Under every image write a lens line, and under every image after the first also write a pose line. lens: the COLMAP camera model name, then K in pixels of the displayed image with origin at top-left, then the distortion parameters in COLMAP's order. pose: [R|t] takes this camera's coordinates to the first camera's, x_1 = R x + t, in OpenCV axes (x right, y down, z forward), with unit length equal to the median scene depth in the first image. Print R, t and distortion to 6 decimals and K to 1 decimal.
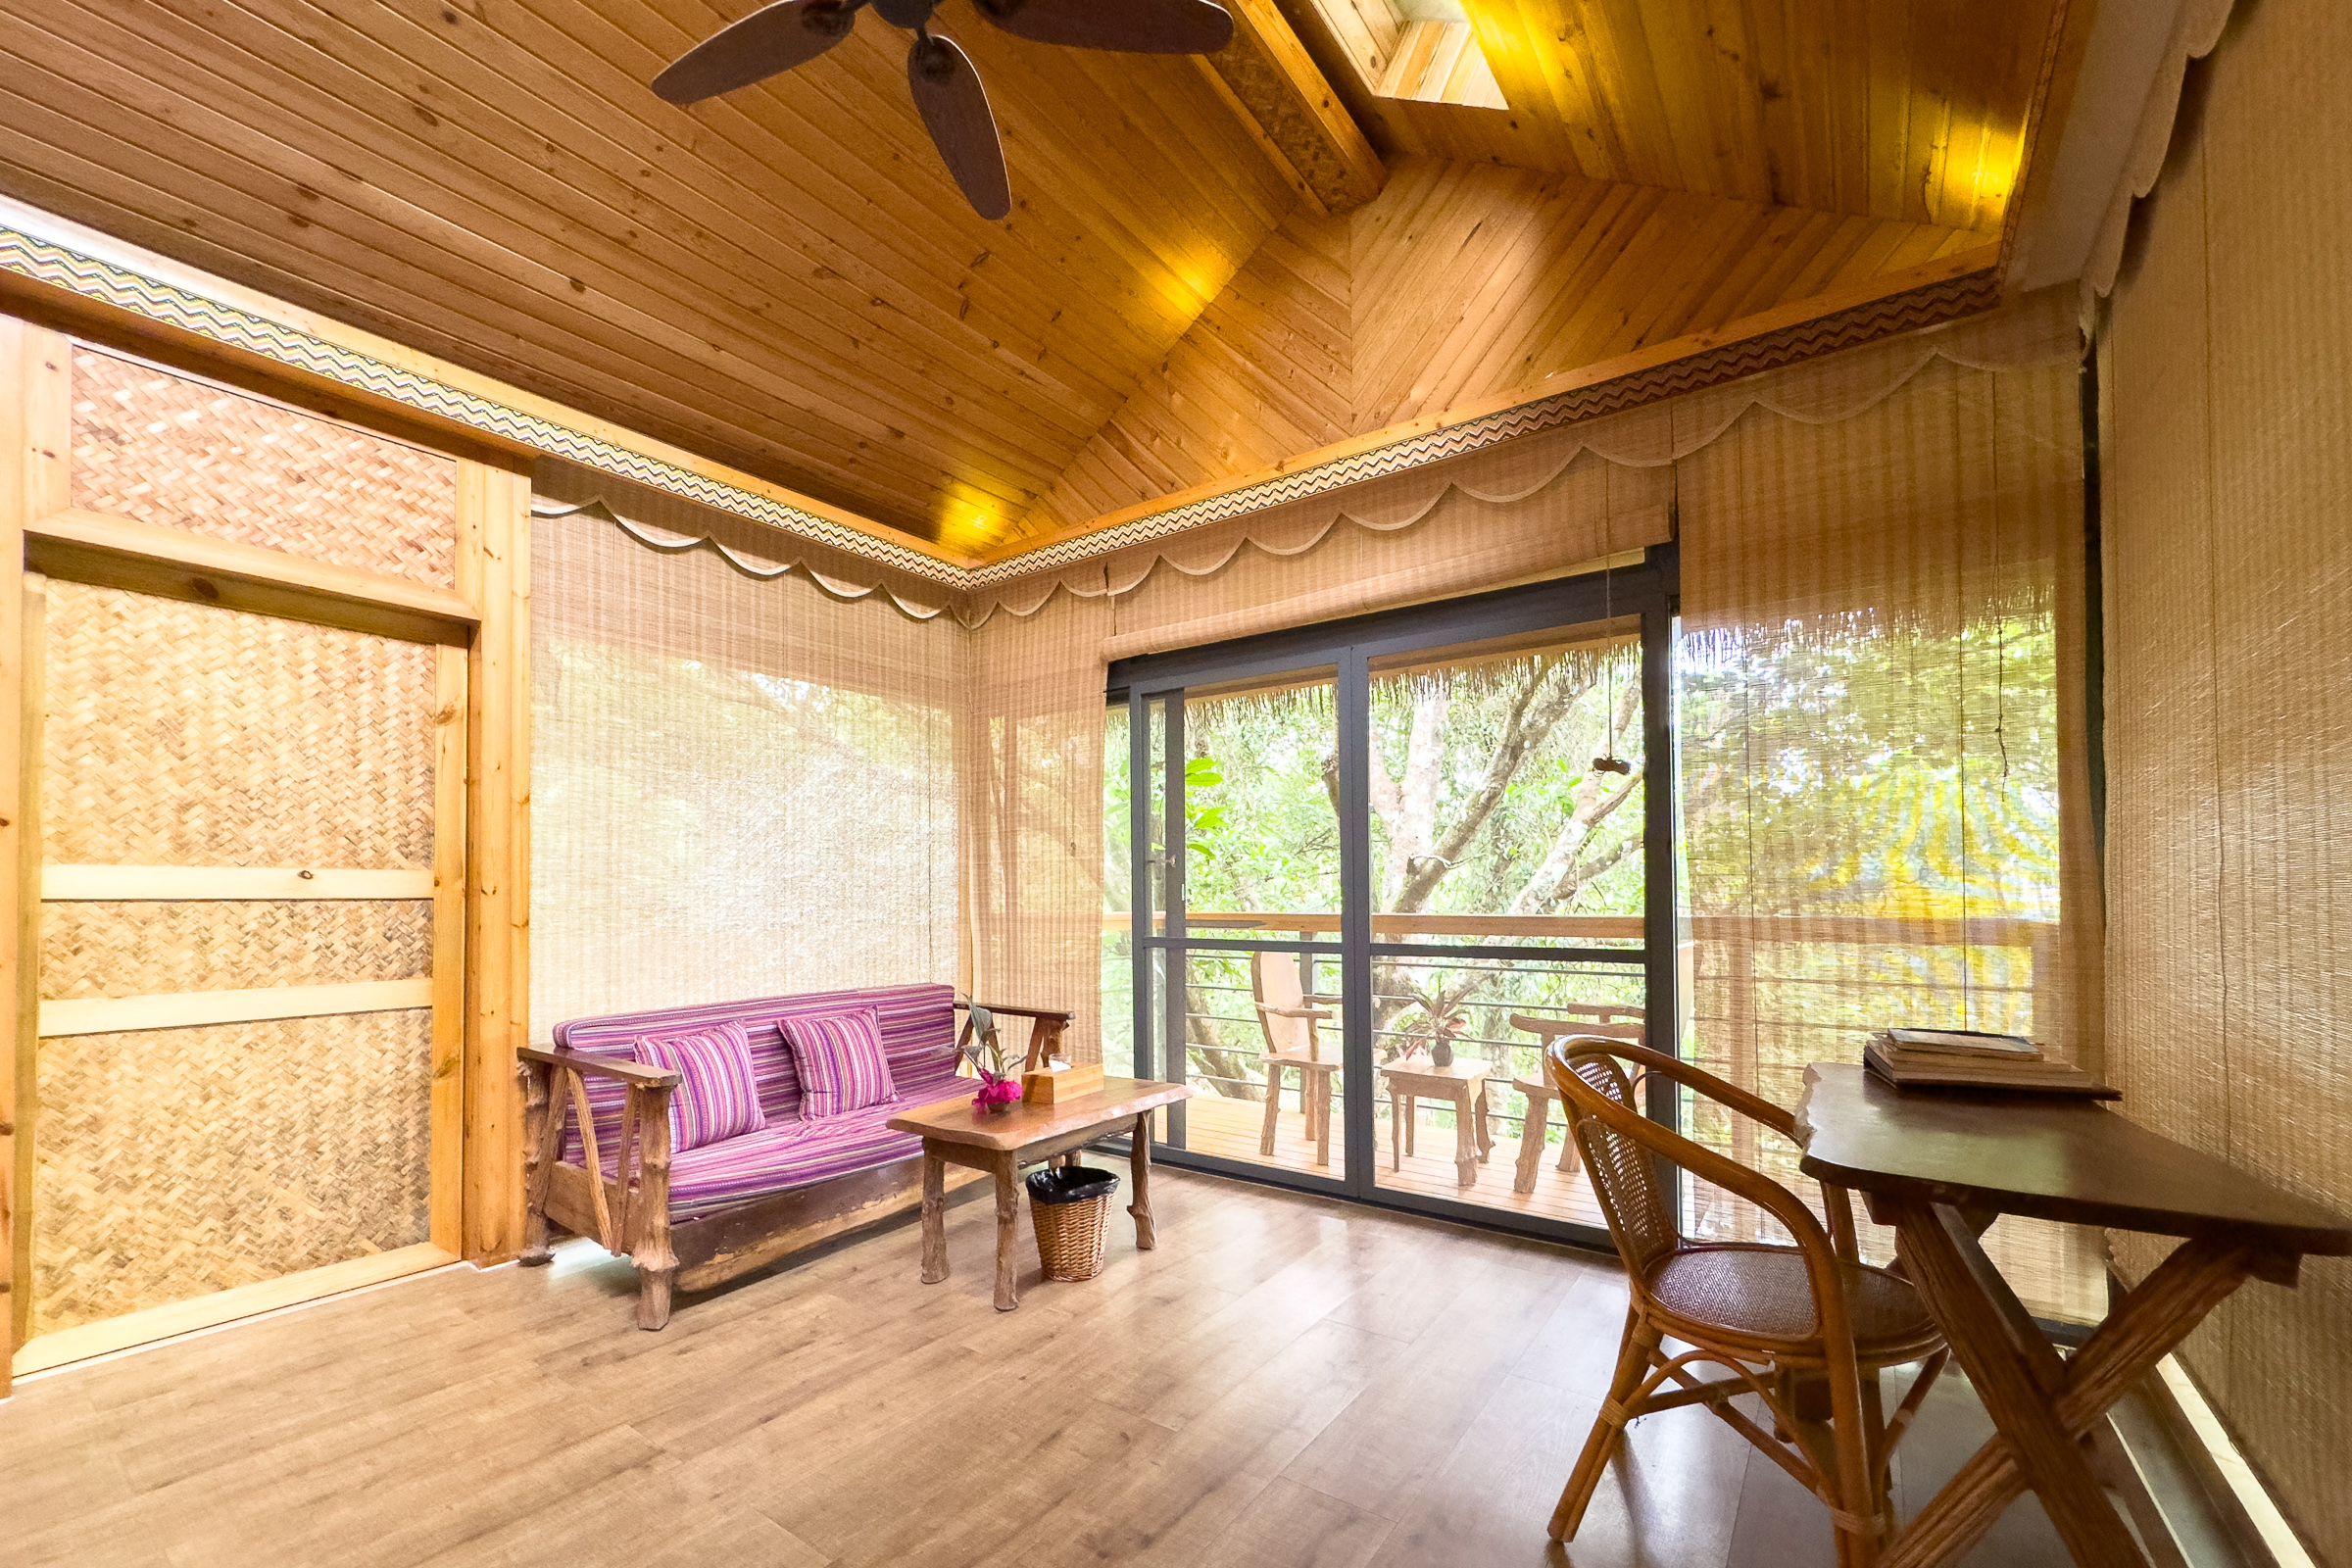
lens RADIAL K [[938.2, 0, 1209.5], [0, 938.2, 876.2], [0, 0, 1]] dist [-0.000108, 0.000051]
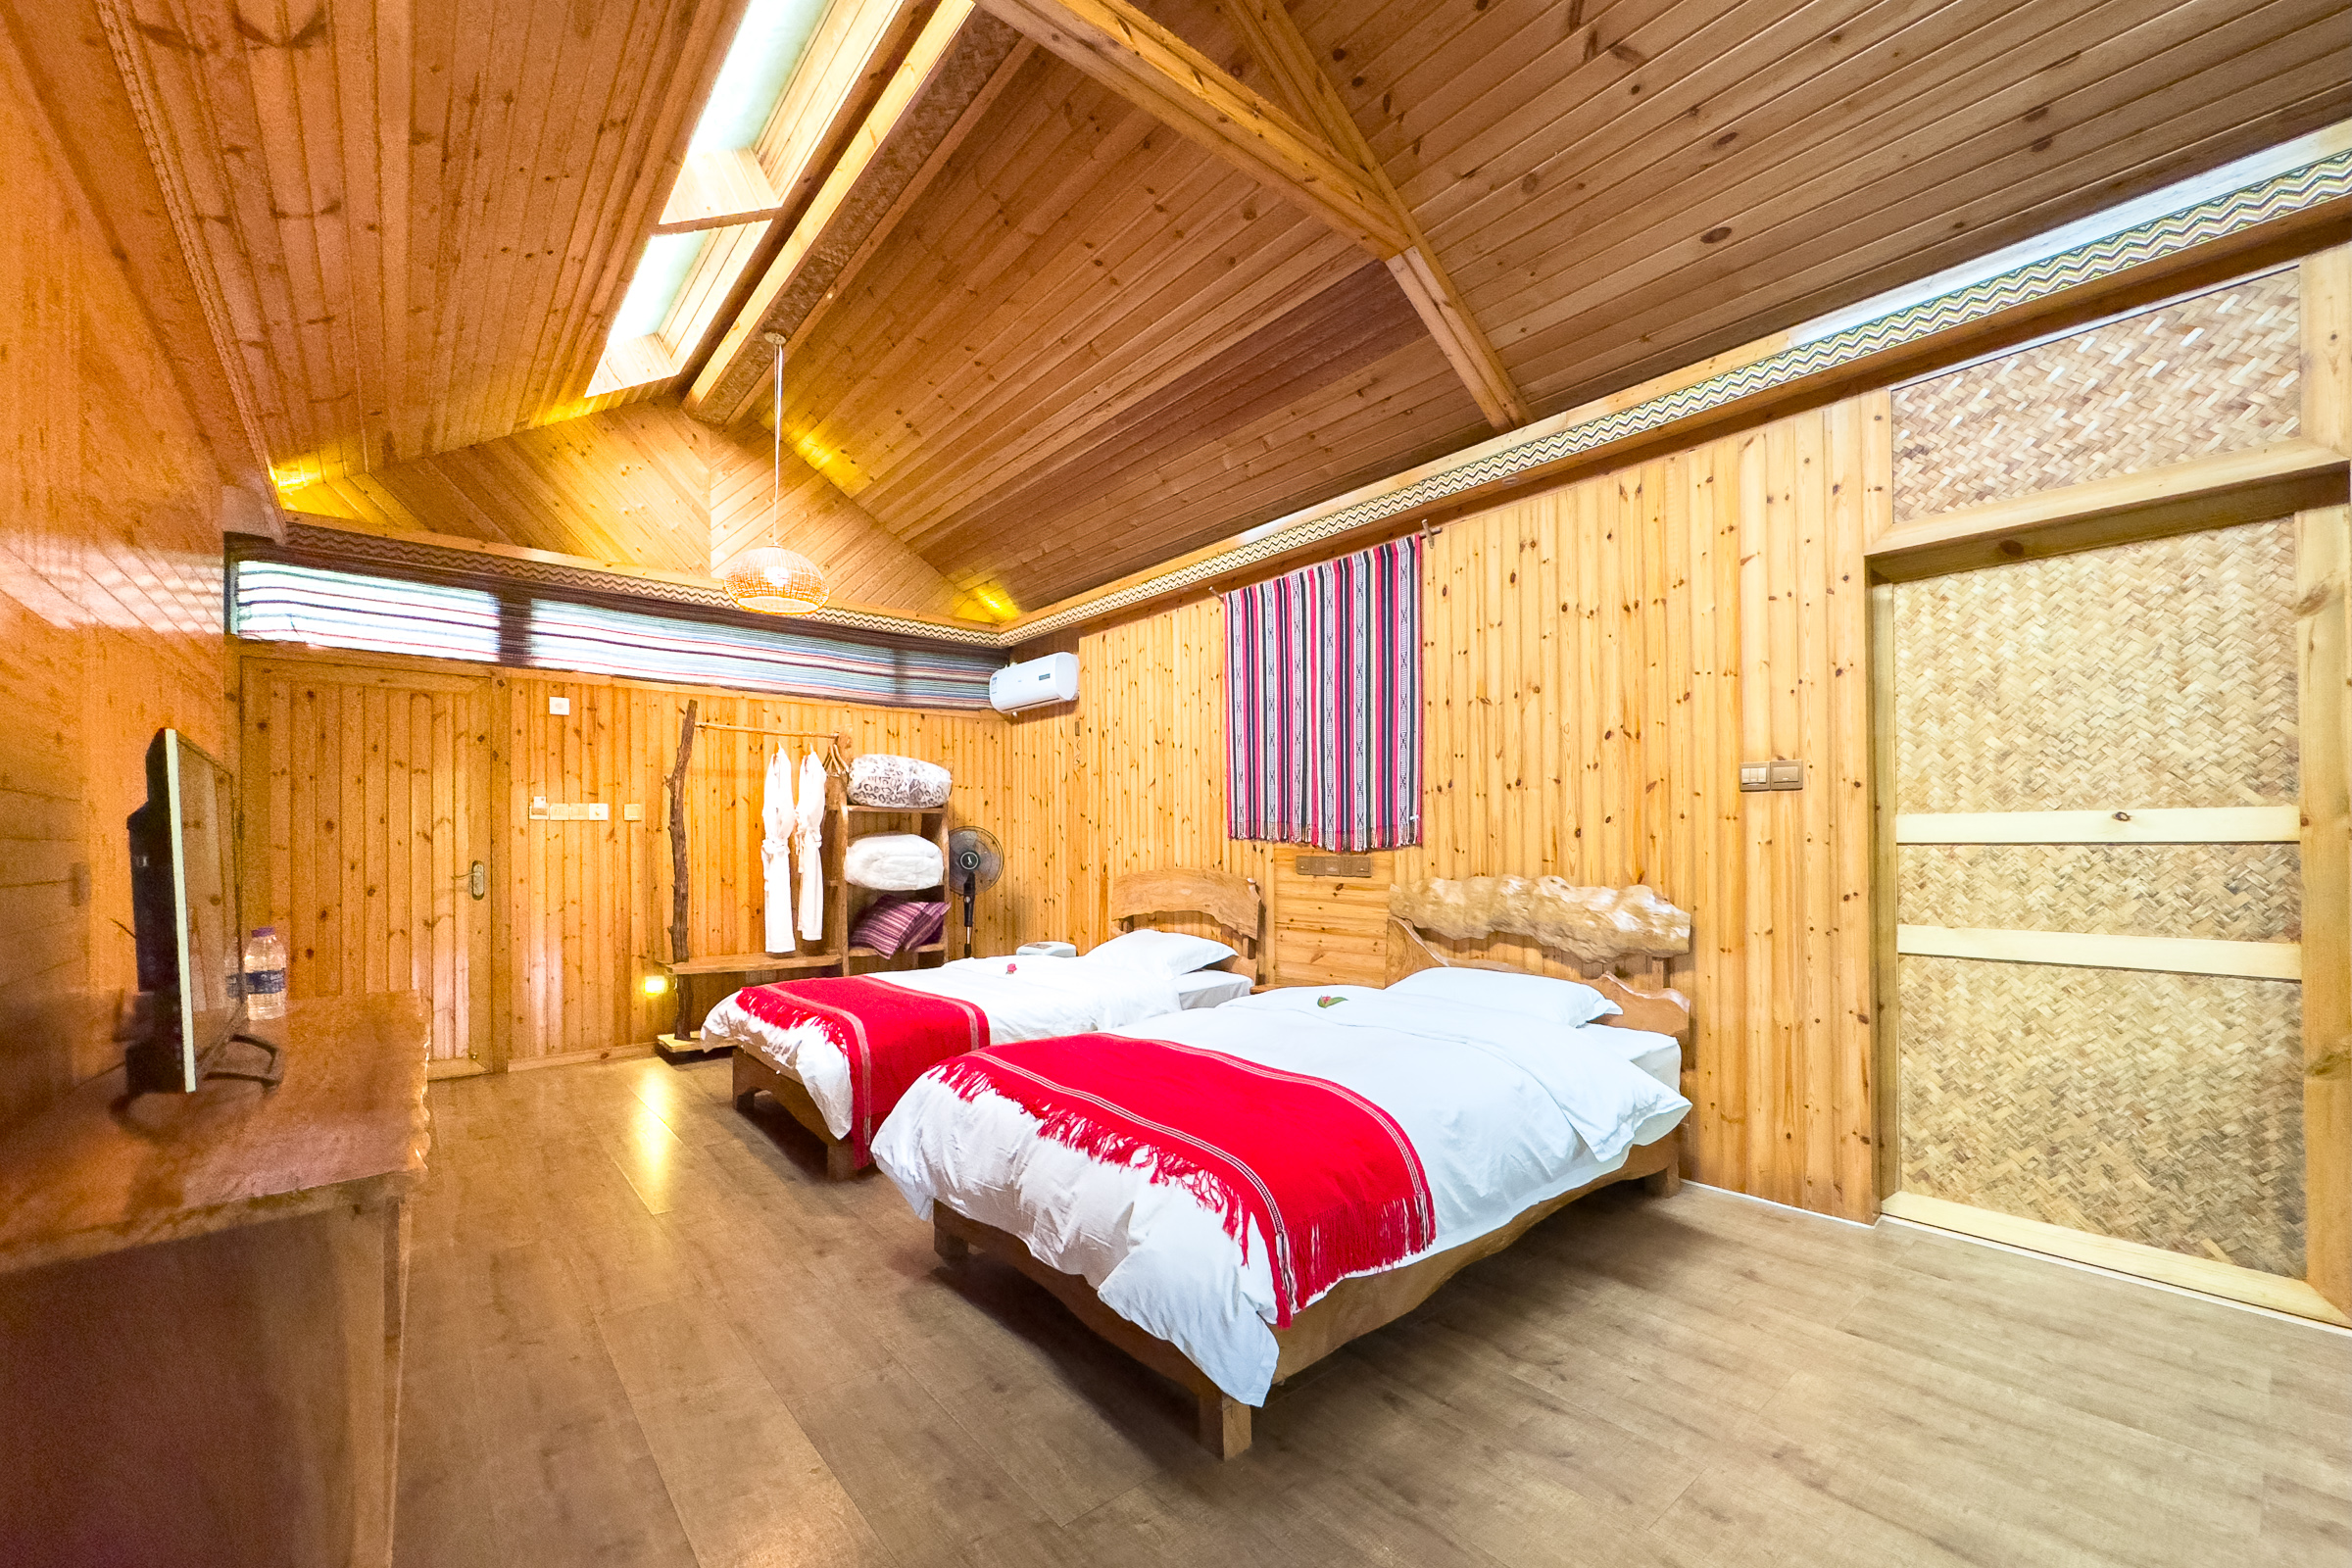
lens RADIAL K [[938.2, 0, 1165.8], [0, 938.2, 835.9], [0, 0, 1]] dist [-0.000405, 0.000092]
pose [[-0.266490, -0.002226, -0.963835, 0.179987], [0.027736, 0.999565, -0.009977, 0.000744], [0.963439, -0.029392, -0.266312, 0.320889]]
